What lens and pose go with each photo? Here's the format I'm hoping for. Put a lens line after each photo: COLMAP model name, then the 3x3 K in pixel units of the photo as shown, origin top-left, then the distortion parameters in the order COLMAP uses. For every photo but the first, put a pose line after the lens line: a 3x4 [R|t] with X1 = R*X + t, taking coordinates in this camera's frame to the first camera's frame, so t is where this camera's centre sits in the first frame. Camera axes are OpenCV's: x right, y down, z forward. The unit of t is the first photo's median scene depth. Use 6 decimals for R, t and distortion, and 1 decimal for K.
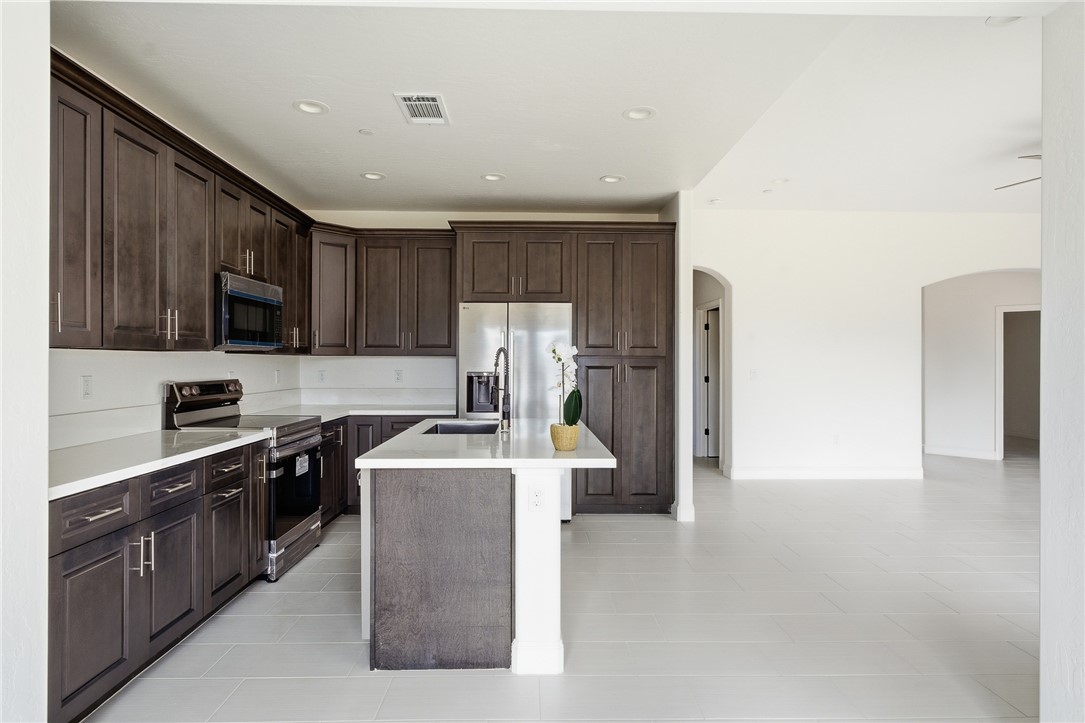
lens RADIAL K [[609.6, 0, 542.9], [0, 609.6, 359.1], [0, 0, 1]] dist [0.001051, -0.002946]
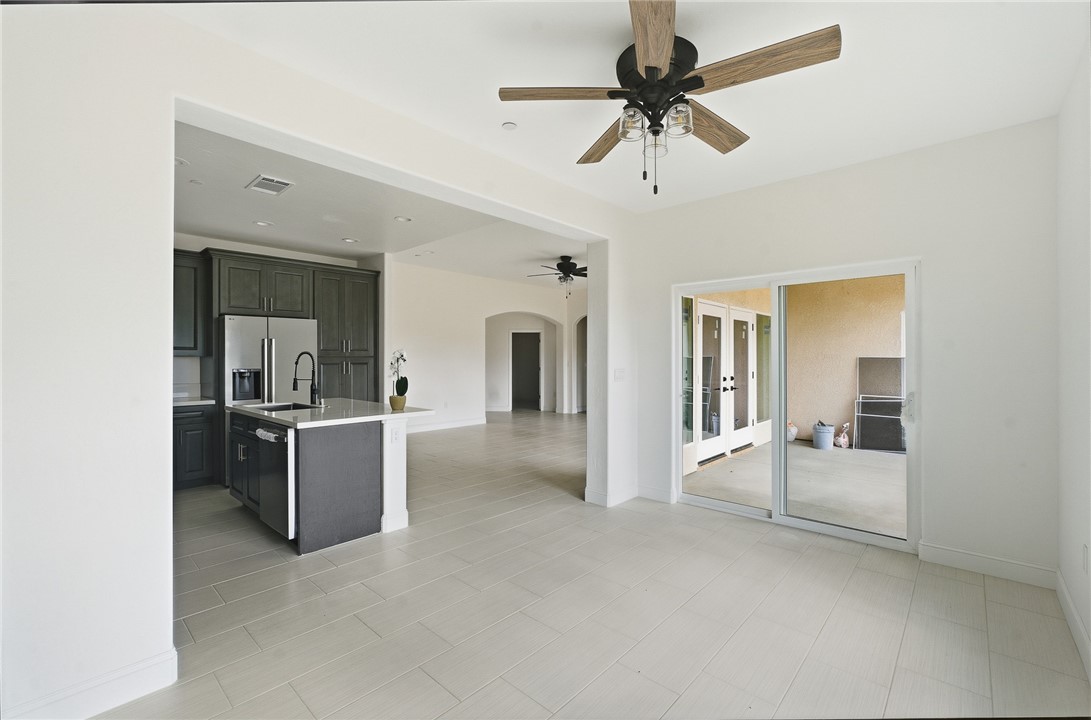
lens RADIAL K [[473.0, 0, 548.3], [0, 473.0, 357.7], [0, 0, 1]] dist [-0.012790, 0.002149]
pose [[0.691262, -0.003511, 0.722595, -0.432776], [0.001750, 0.999993, 0.003184, -0.005407], [-0.722602, -0.000937, 0.691264, -0.192207]]
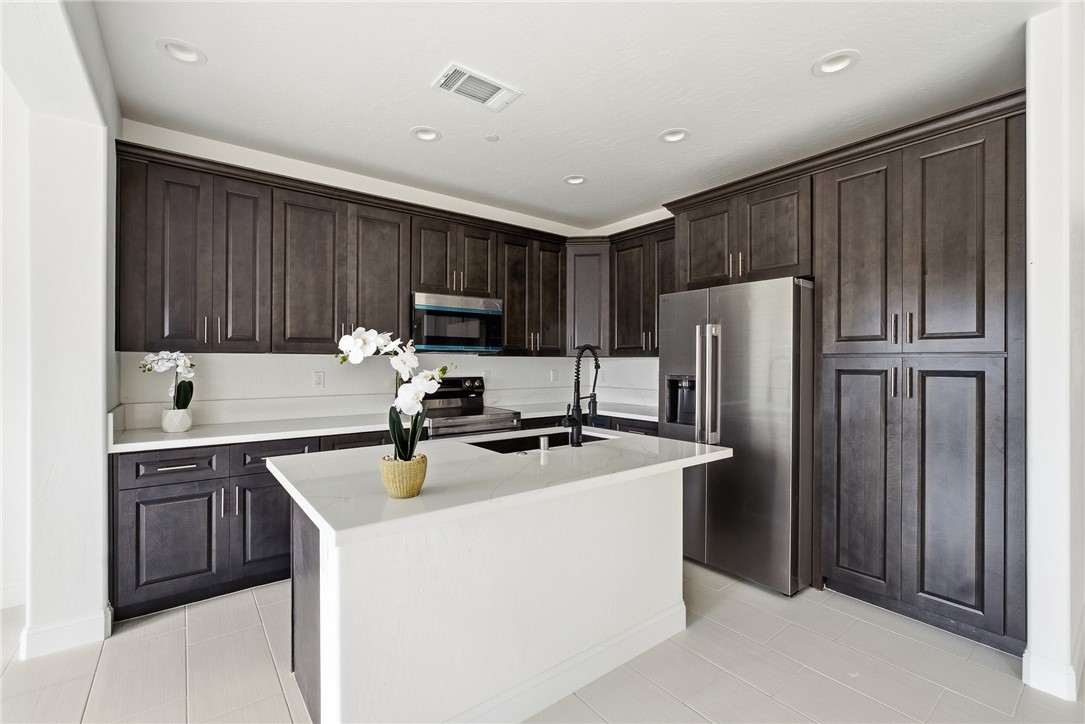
lens RADIAL K [[470.4, 0, 534.9], [0, 470.4, 358.7], [0, 0, 1]] dist [-0.012790, 0.002149]
pose [[0.586979, -0.005651, -0.809582, 0.342643], [0.002599, 0.999984, -0.005095, 0.001711], [0.809598, 0.000887, 0.586984, 0.524005]]
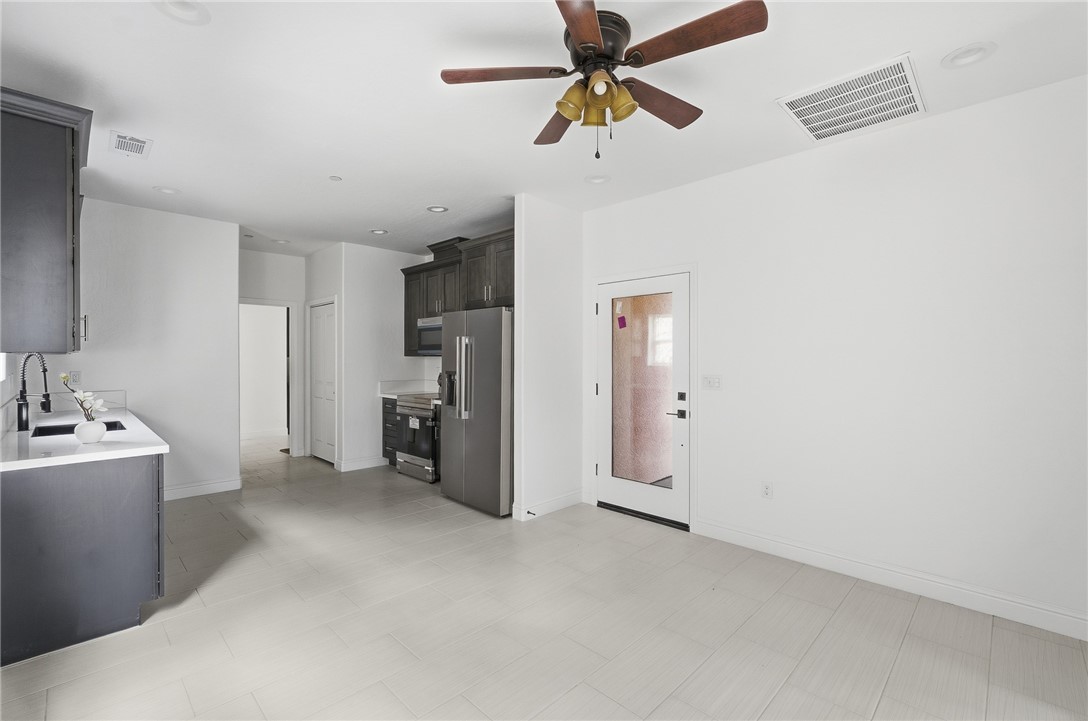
lens RADIAL K [[471.7, 0, 536.3], [0, 471.7, 356.9], [0, 0, 1]] dist [-0.012790, 0.002149]
pose [[-0.719955, -0.012967, -0.693899, 0.240529], [-0.001973, 0.999860, -0.016638, 0.010357], [0.694018, -0.010609, -0.719880, 2.001403]]
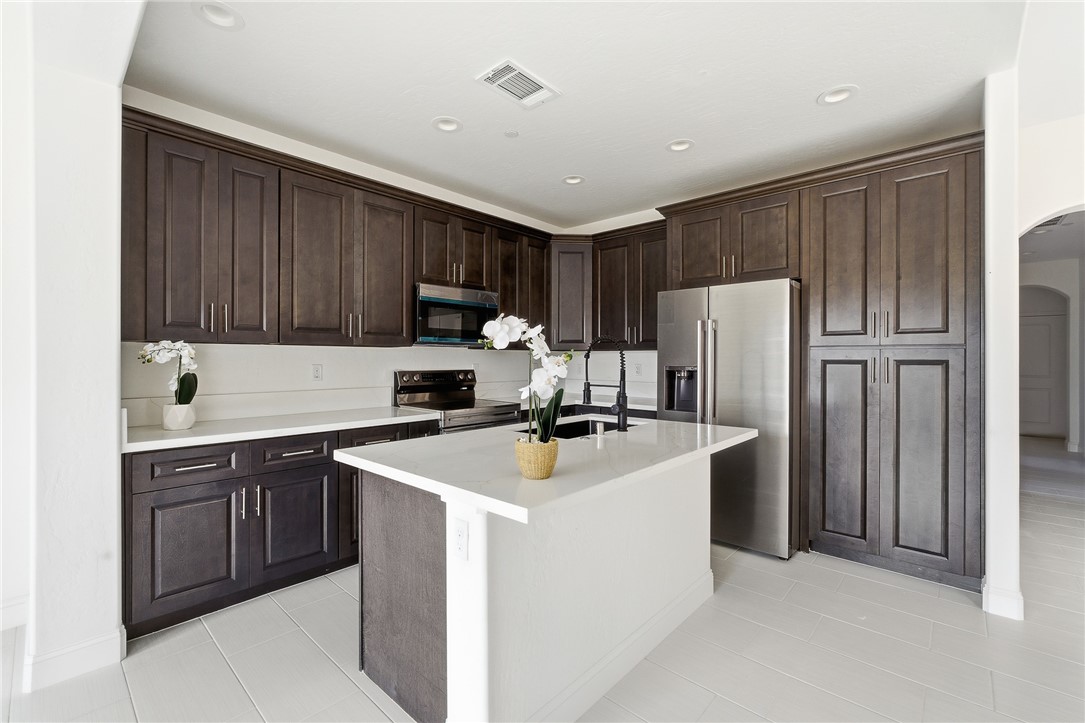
lens RADIAL K [[470.4, 0, 532.5], [0, 470.4, 356.6], [0, 0, 1]] dist [-0.012790, 0.002149]
pose [[0.715857, -0.004041, -0.698235, 0.260092], [0.002619, 0.999992, -0.003102, 0.009570], [0.698242, 0.000392, 0.715862, 0.395715]]
